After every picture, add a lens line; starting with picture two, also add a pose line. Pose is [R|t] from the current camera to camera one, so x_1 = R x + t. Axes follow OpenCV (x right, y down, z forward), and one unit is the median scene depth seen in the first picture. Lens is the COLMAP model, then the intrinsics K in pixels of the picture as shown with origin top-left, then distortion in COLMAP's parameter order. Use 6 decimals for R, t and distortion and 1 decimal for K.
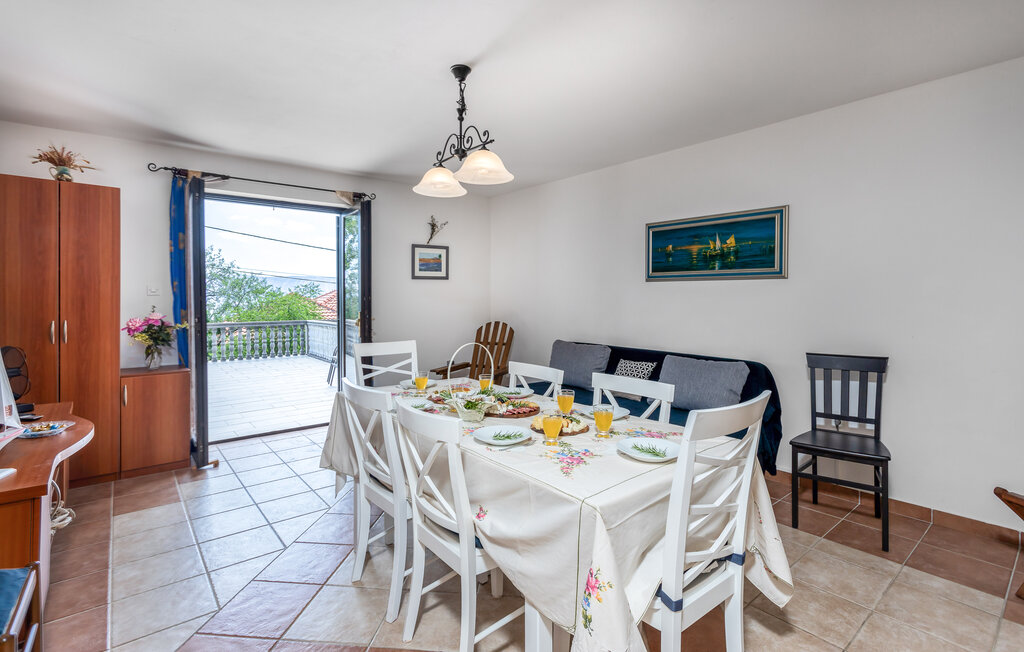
lens RADIAL K [[484.0, 0, 511.9], [0, 484.0, 298.0], [0, 0, 1]] dist [0.003832, 0.000453]
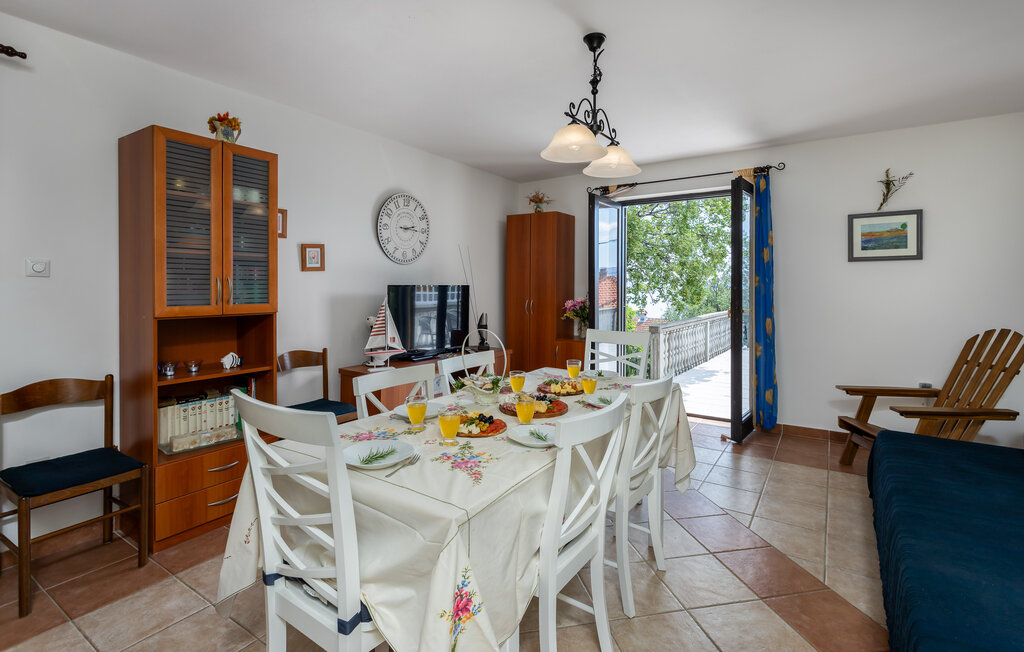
lens RADIAL K [[482.2, 0, 511.7], [0, 482.2, 288.1], [0, 0, 1]] dist [-0.001672, -0.000223]
pose [[0.291777, 0.006291, -0.956466, 0.352924], [-0.002463, 0.999980, 0.005826, -0.001072], [0.956483, 0.000656, 0.291786, 0.283705]]
